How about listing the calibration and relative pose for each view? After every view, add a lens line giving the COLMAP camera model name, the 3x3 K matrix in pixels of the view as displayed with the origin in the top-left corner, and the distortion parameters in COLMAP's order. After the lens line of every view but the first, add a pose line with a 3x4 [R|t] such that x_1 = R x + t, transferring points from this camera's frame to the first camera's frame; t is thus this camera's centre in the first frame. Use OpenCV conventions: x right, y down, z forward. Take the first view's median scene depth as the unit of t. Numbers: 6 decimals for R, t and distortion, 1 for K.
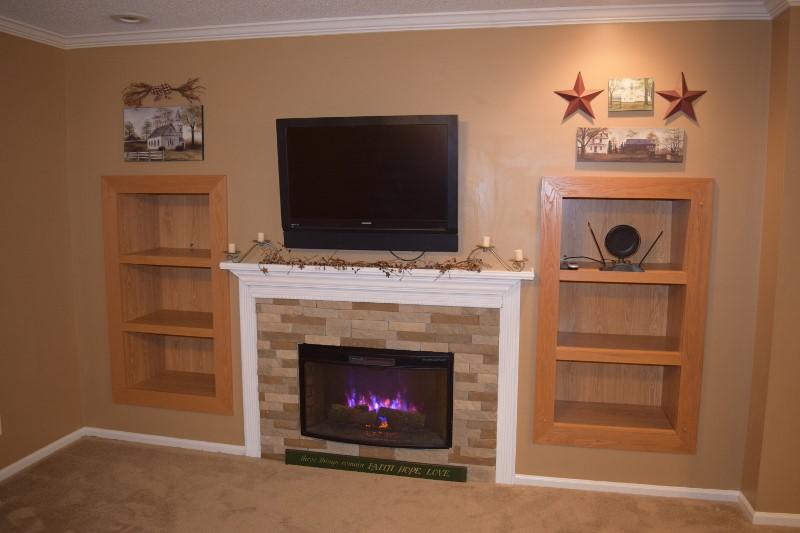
lens RADIAL K [[628.6, 0, 400.0], [0, 628.6, 266.5], [0, 0, 1]] dist [-0.092918, 0.009624]
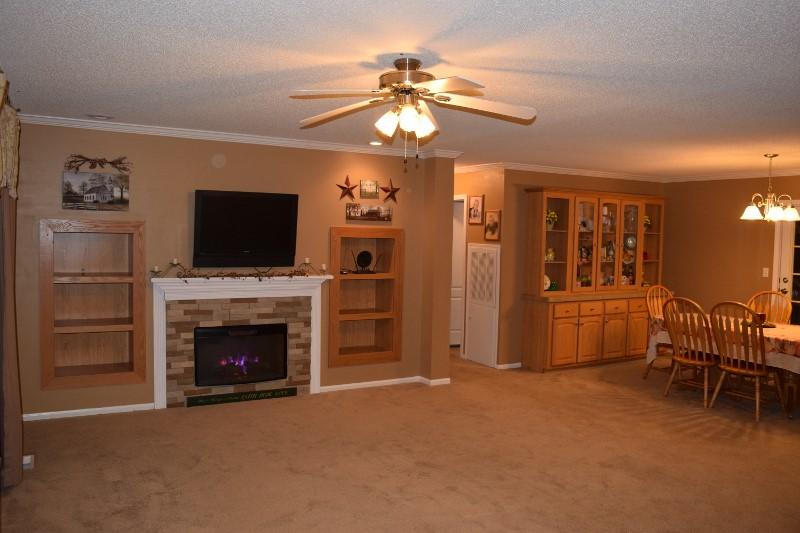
lens RADIAL K [[628.6, 0, 400.0], [0, 628.6, 266.5], [0, 0, 1]] dist [-0.092918, 0.009624]
pose [[0.747306, -0.024905, 0.664014, -0.855625], [0.058910, 0.997846, -0.028873, 0.045989], [-0.661864, 0.060694, 0.747163, -0.562760]]
